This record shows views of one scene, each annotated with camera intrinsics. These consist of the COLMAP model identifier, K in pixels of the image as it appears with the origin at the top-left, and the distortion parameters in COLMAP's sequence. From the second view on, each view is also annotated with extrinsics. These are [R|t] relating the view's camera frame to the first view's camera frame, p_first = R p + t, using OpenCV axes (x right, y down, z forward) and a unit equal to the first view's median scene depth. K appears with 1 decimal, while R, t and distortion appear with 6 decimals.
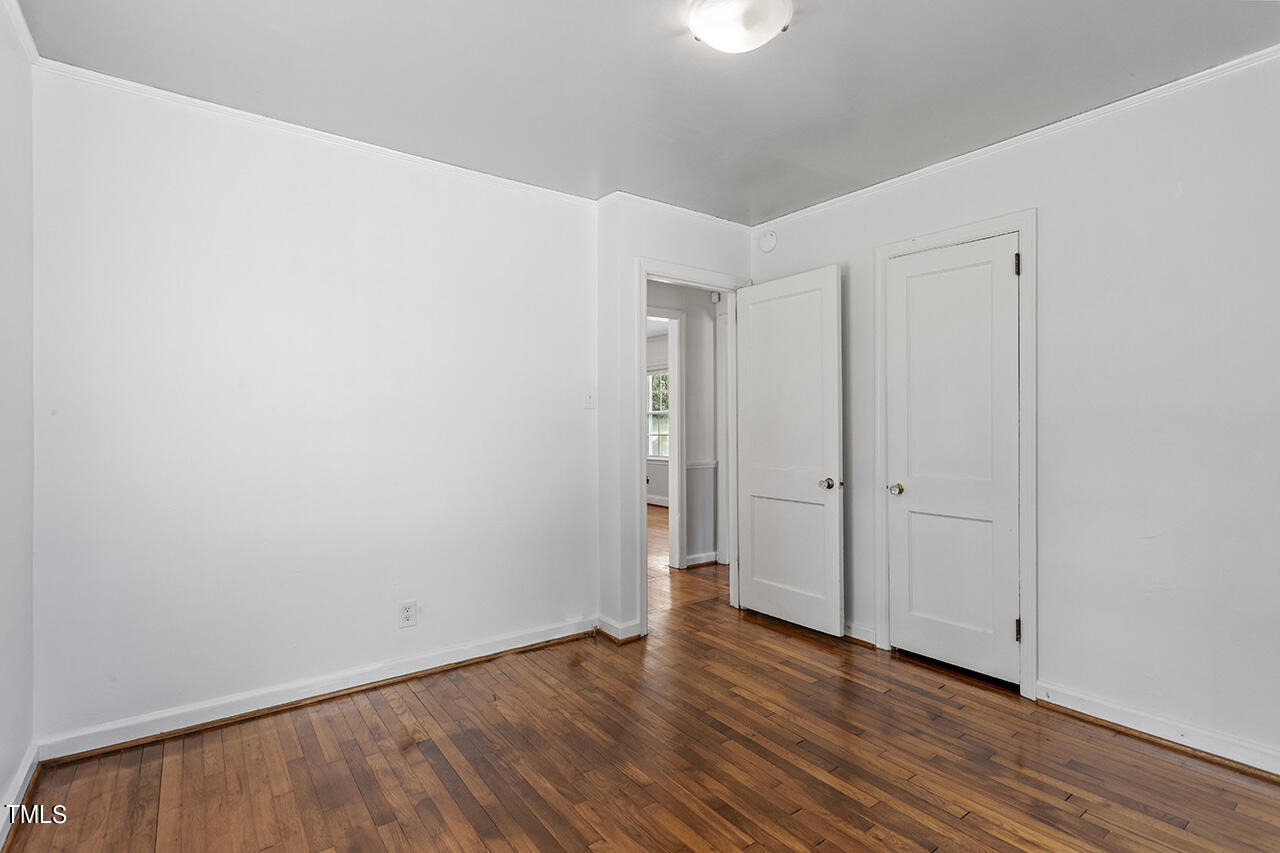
lens RADIAL K [[619.0, 0, 635.5], [0, 619.0, 423.5], [0, 0, 1]] dist [0.004021, 0.001446]
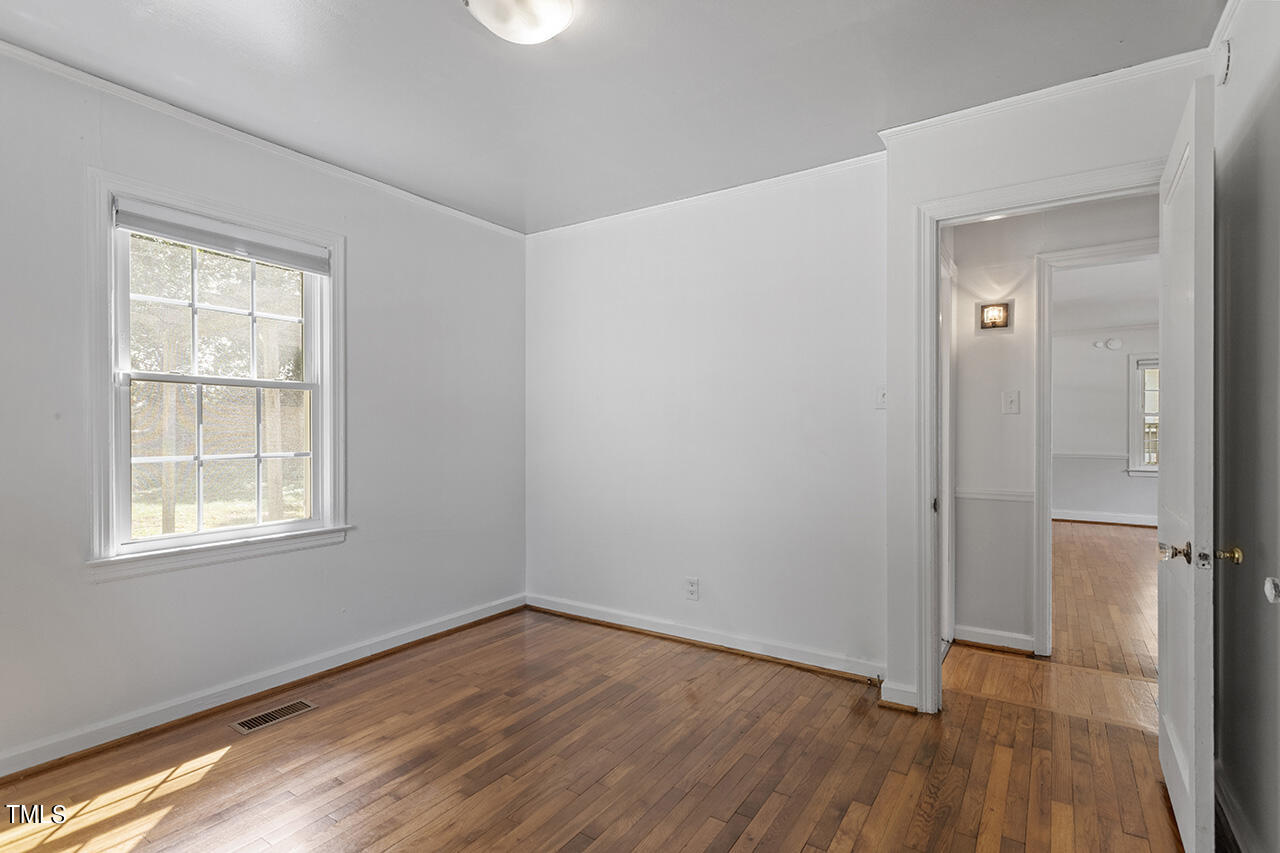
lens RADIAL K [[619.0, 0, 643.5], [0, 619.0, 429.9], [0, 0, 1]] dist [0.004021, 0.001446]
pose [[0.345301, 0.005648, -0.938475, 0.816868], [-0.000333, 0.999983, 0.005895, -0.001950], [0.938492, -0.001723, 0.345297, 0.587967]]
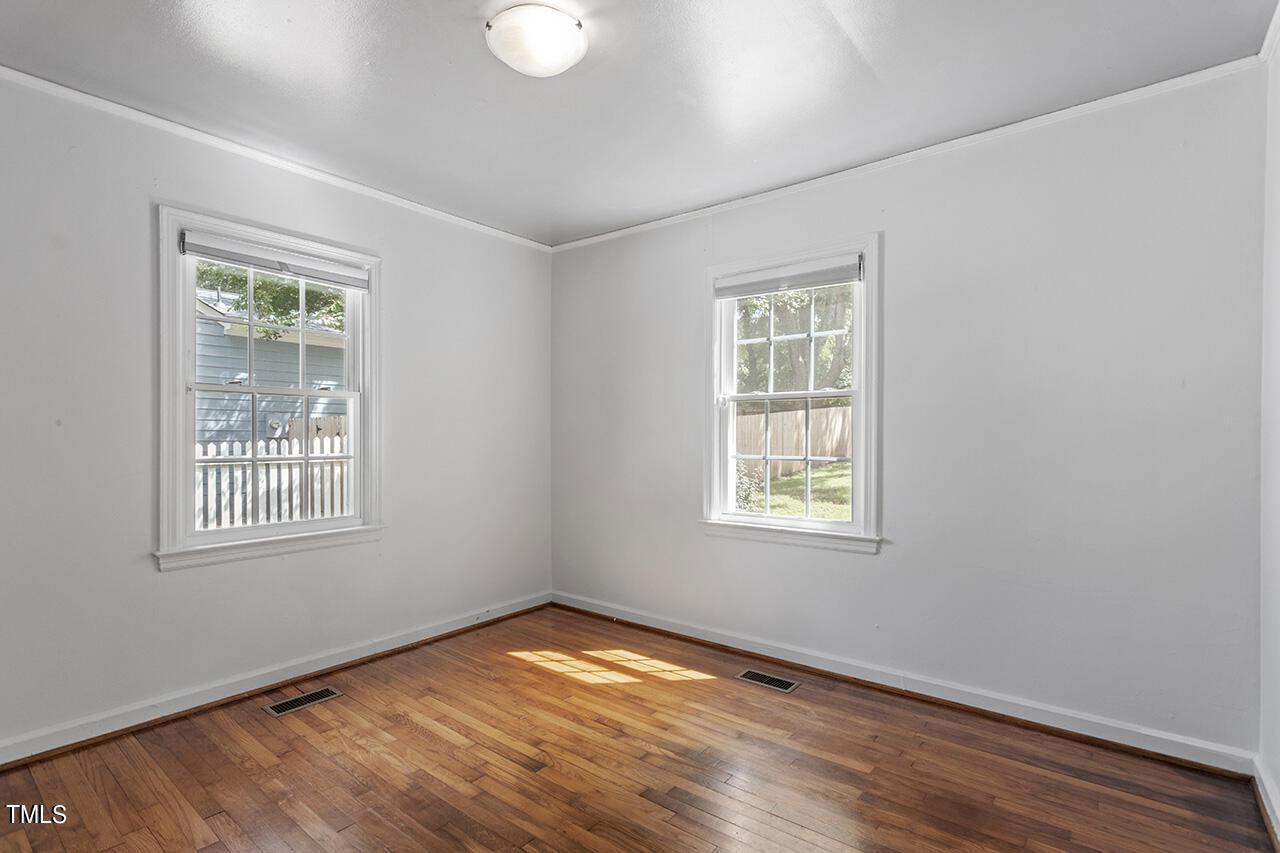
lens RADIAL K [[619.0, 0, 646.1], [0, 619.0, 429.3], [0, 0, 1]] dist [0.004021, 0.001446]
pose [[-0.963626, 0.003929, -0.267224, 0.192614], [0.005995, 0.999958, -0.006916, -0.001564], [0.267186, -0.008266, -0.963610, 1.458980]]
